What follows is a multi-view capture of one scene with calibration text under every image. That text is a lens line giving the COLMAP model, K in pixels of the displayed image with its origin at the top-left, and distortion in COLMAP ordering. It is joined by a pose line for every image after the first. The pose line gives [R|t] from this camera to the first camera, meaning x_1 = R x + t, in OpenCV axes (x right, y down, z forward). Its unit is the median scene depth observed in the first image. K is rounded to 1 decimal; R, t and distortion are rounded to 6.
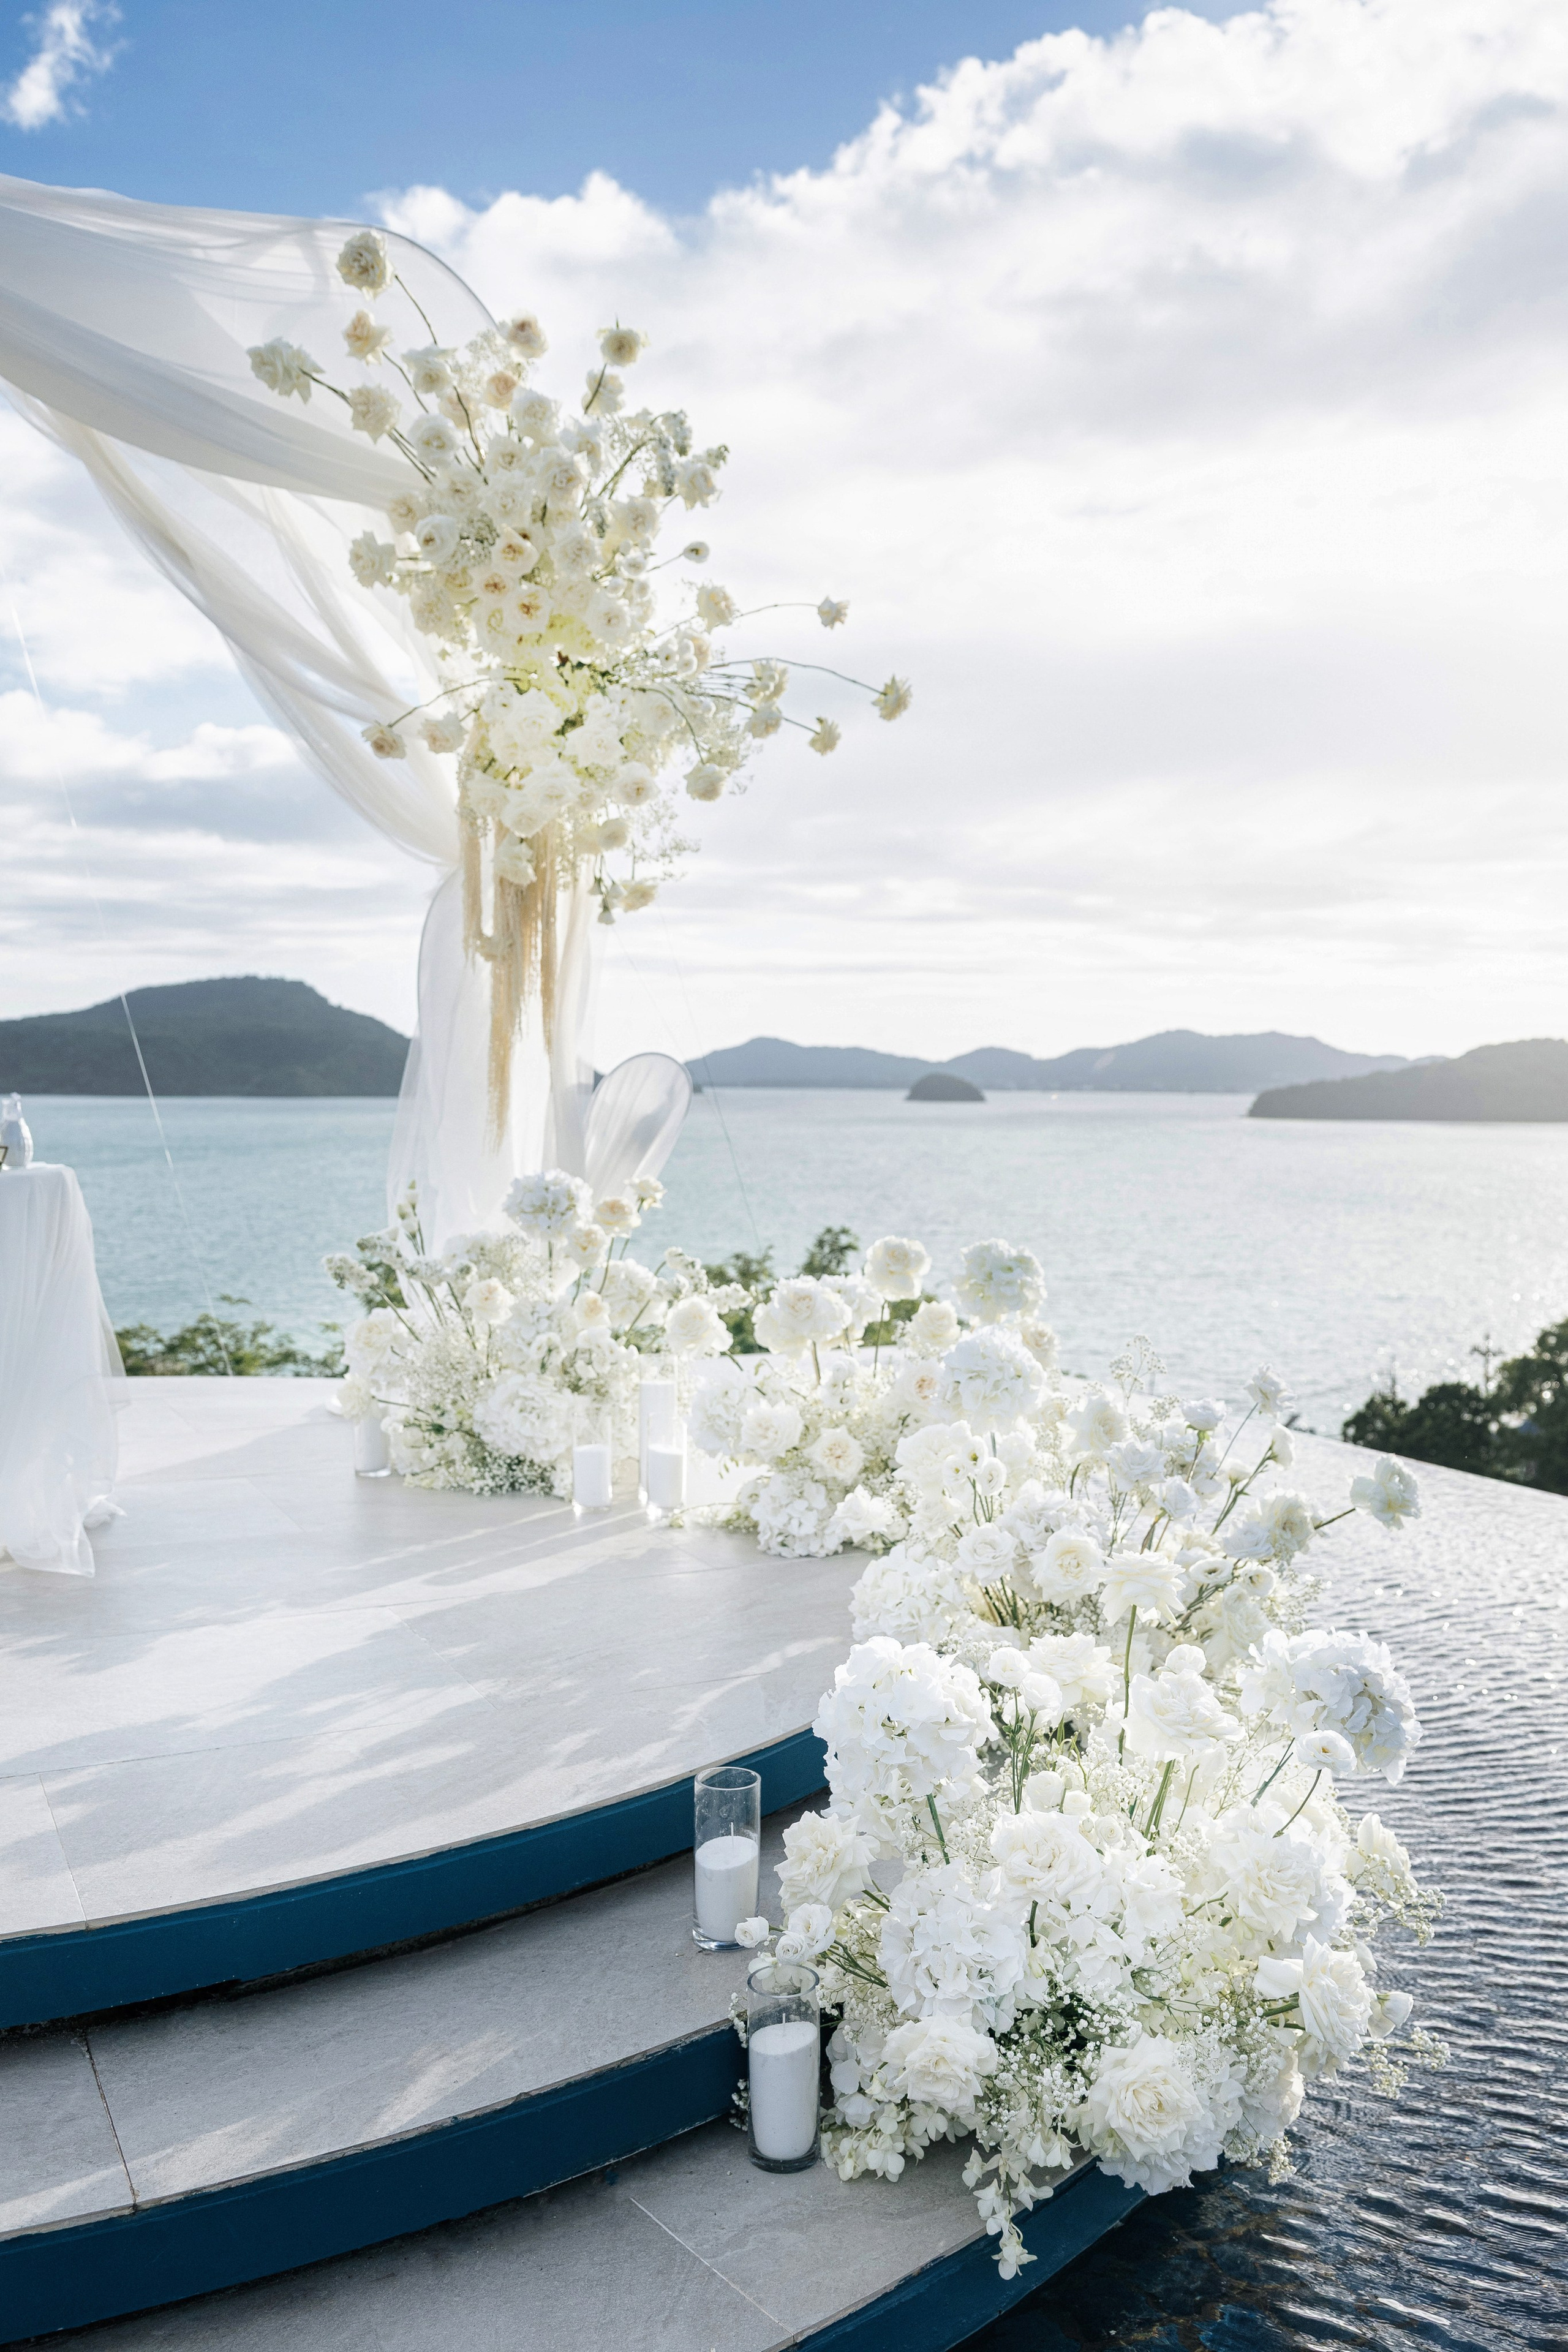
lens RADIAL K [[2098.8, 0, 789.7], [0, 2098.8, 1188.0], [0, 0, 1]] dist [0.099586, -0.020806]
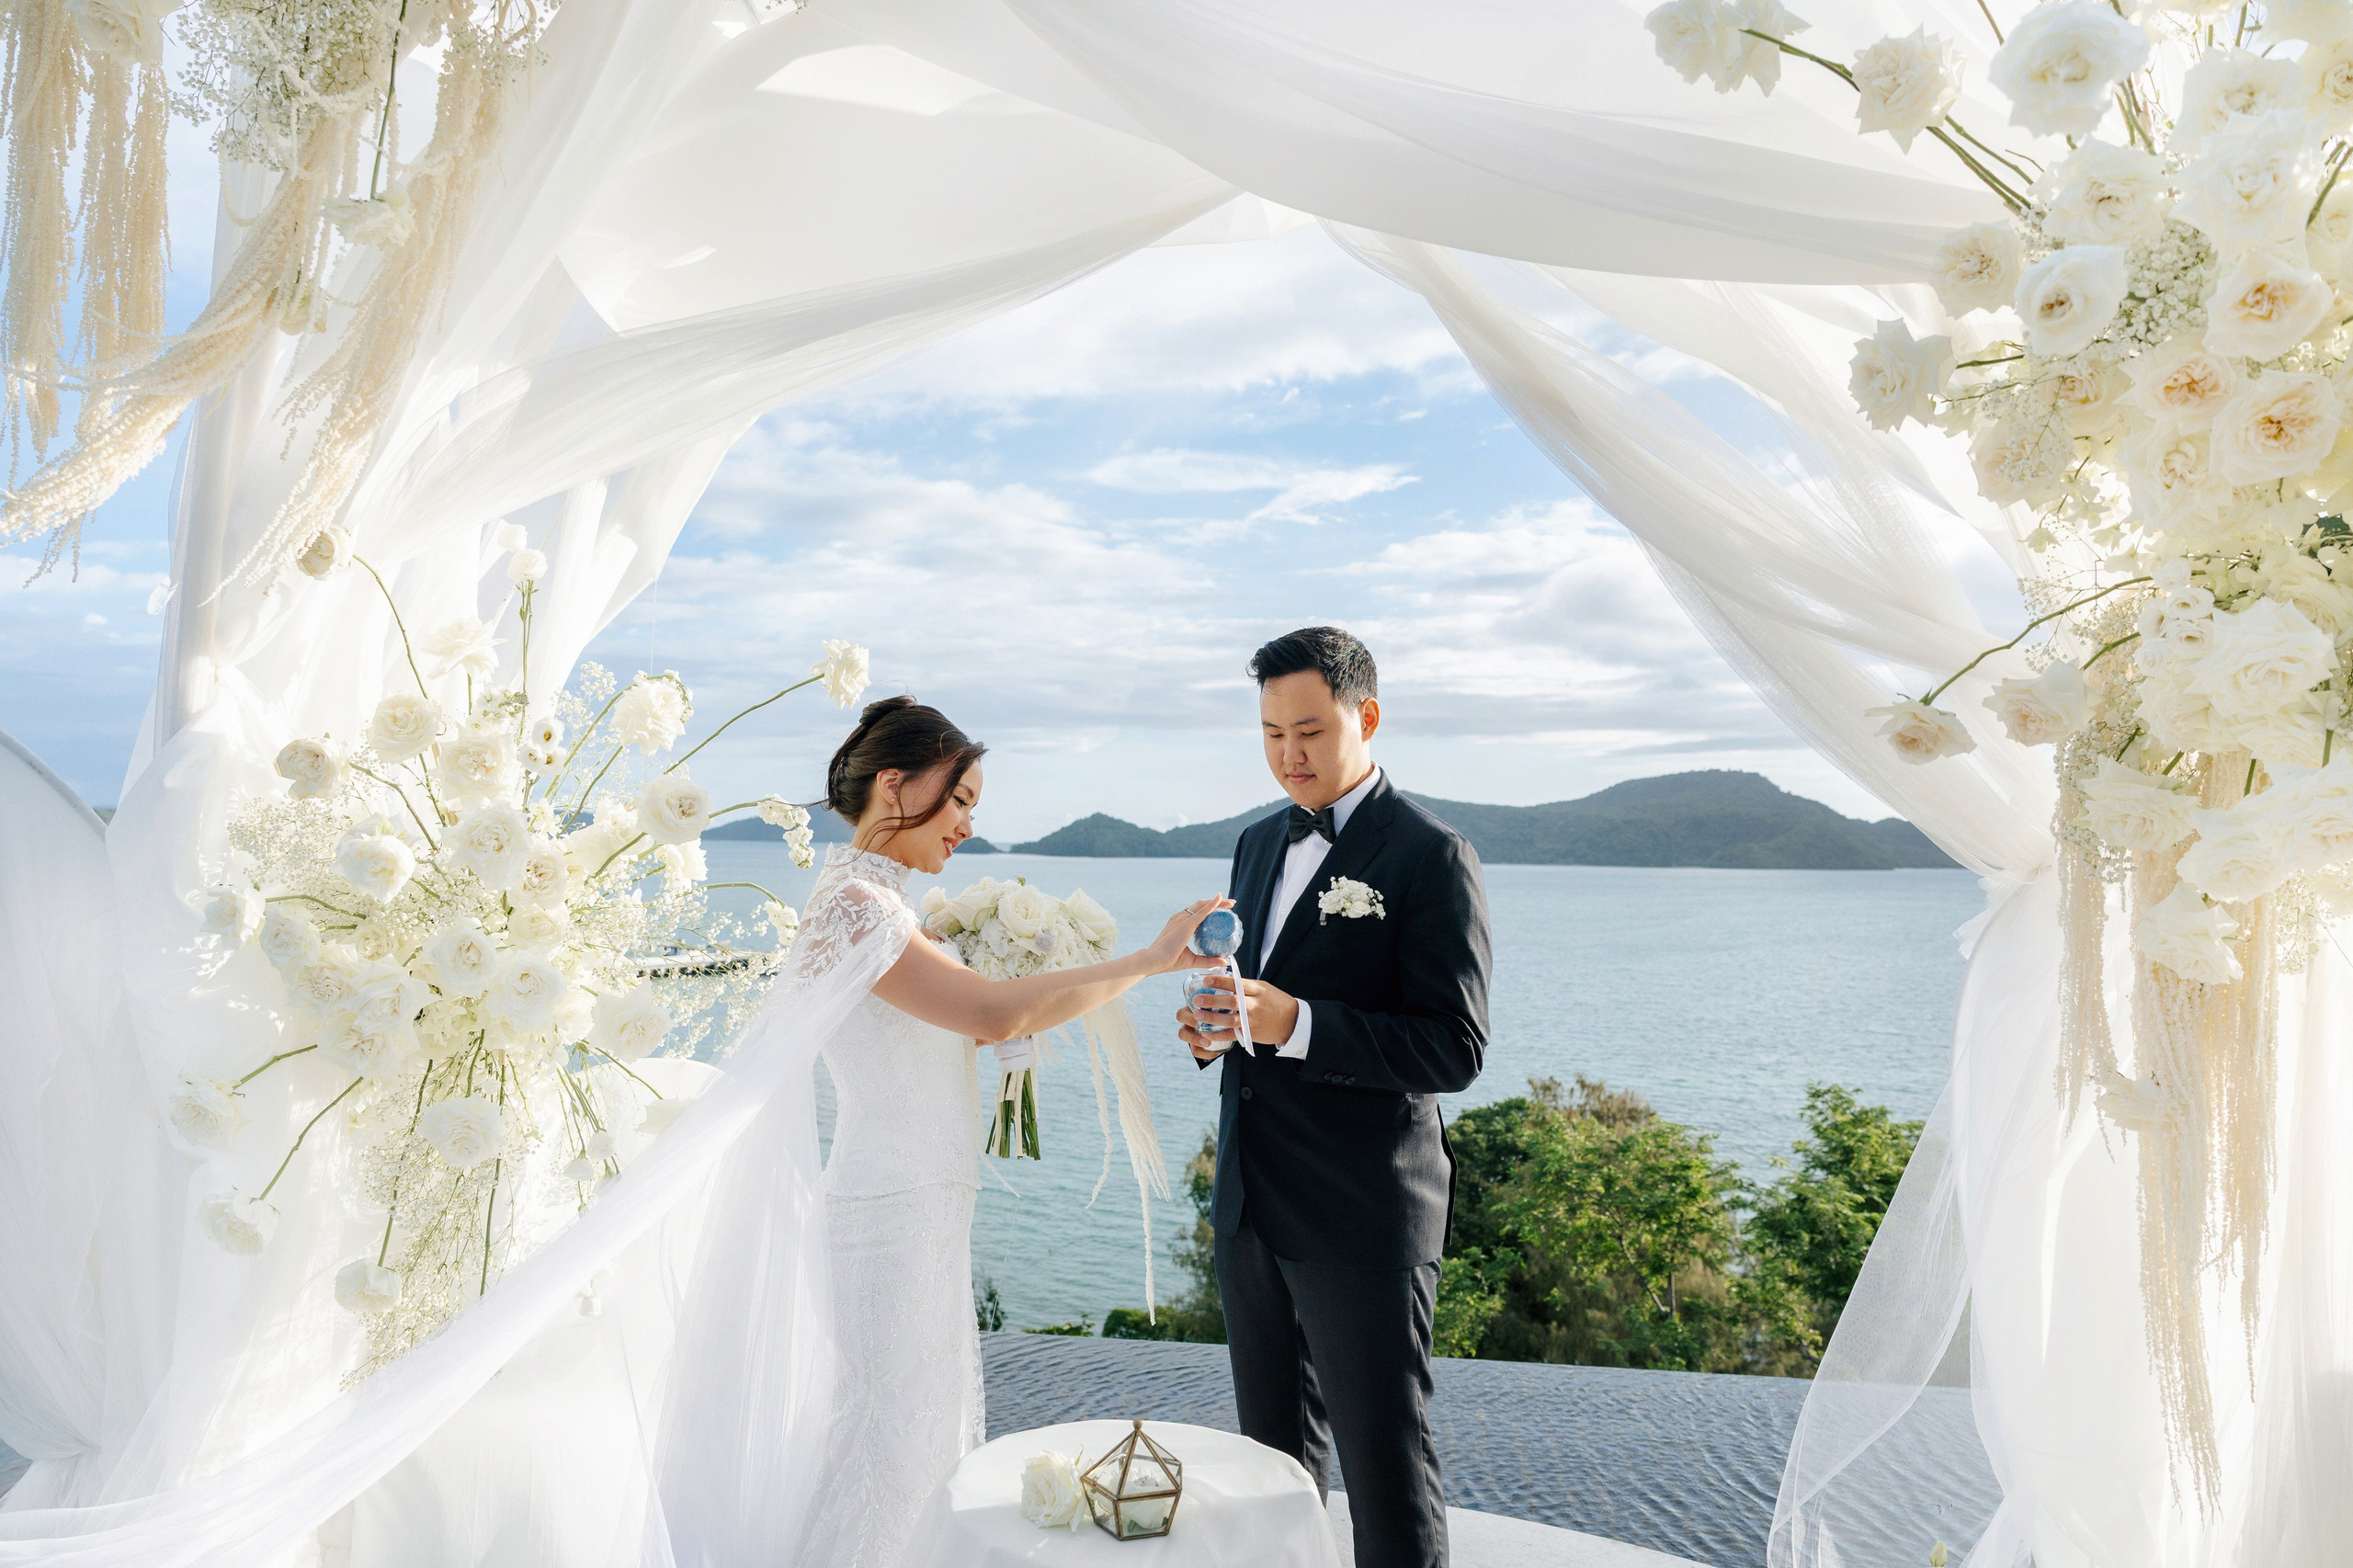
lens RADIAL K [[1518.5, 0, 1176.1], [0, 1518.5, 800.6], [0, 0, 1]] dist [-0.001173, -0.000036]
pose [[0.829681, -0.001959, -0.558235, -0.128485], [-0.031363, 0.998251, -0.050118, -0.160178], [0.557357, 0.059090, 0.828168, 0.571286]]
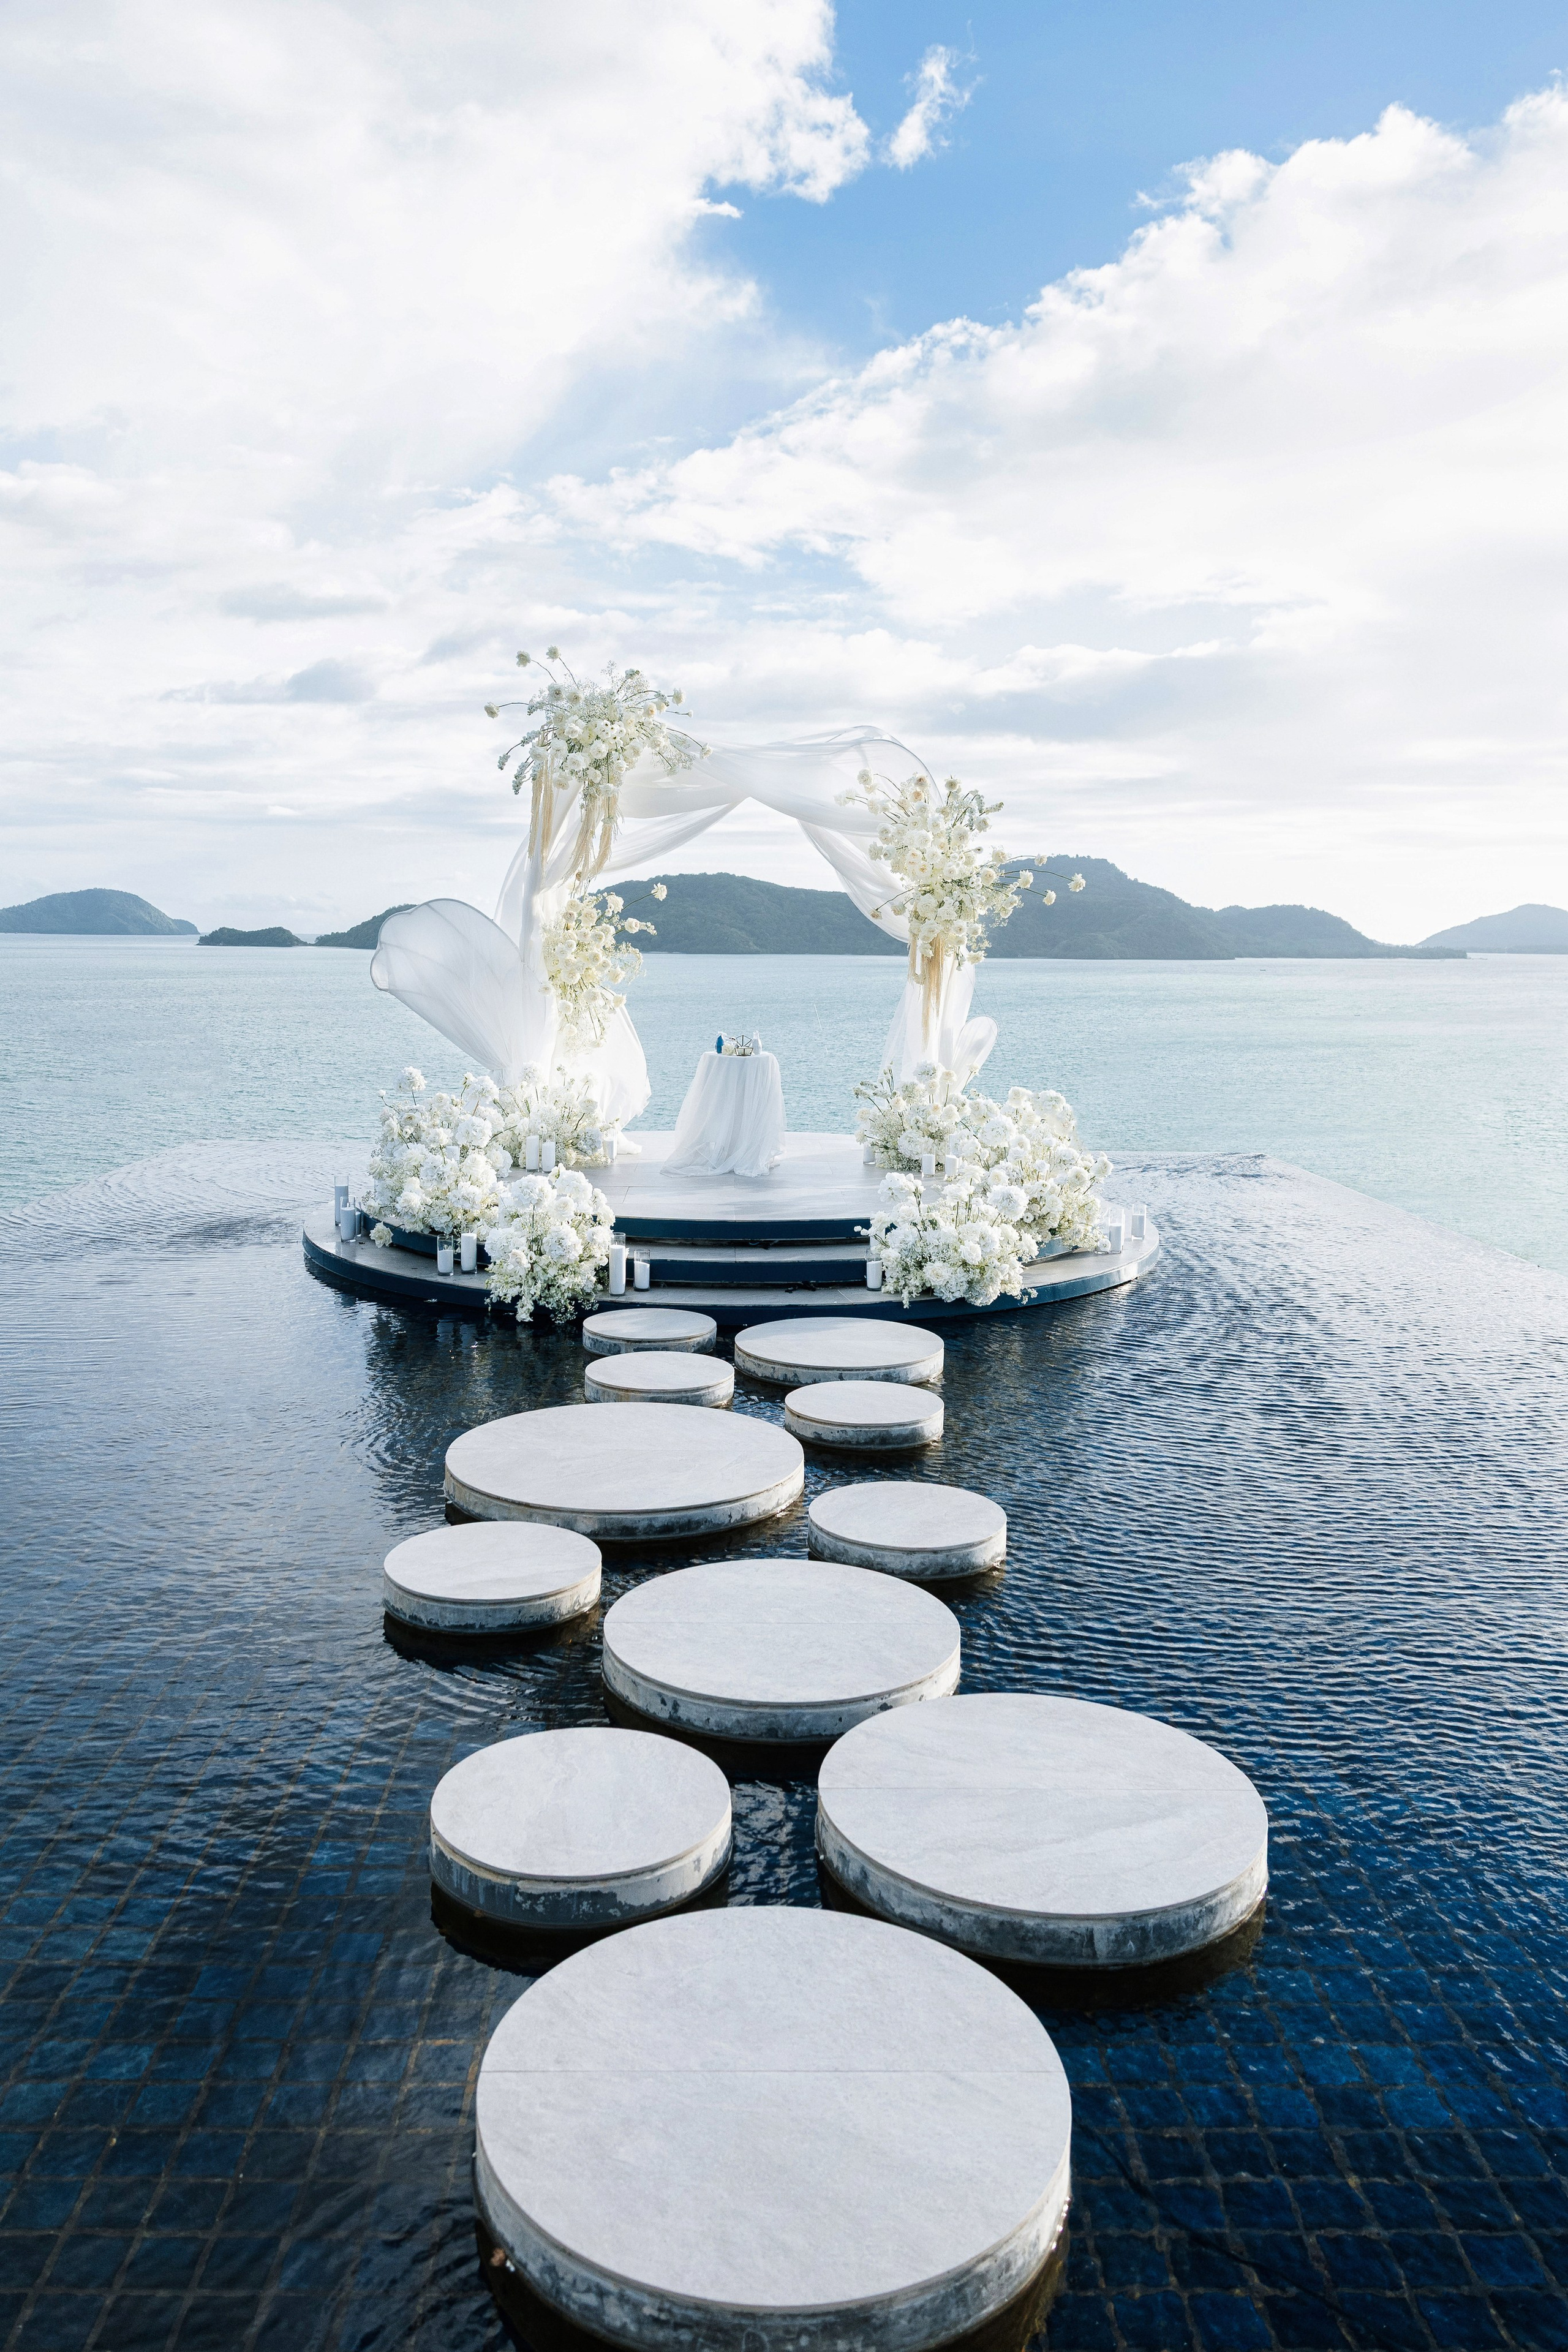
lens RADIAL K [[2594.0, 0, 784.0], [0, 2594.0, 1176.0], [0, 0, 1]] dist [0.010656, 0.017848]
pose [[0.917805, 0.040910, -0.394918, 1.051228], [-0.017308, 0.997854, 0.063145, -0.068163], [0.396653, -0.051119, 0.916544, -2.212610]]
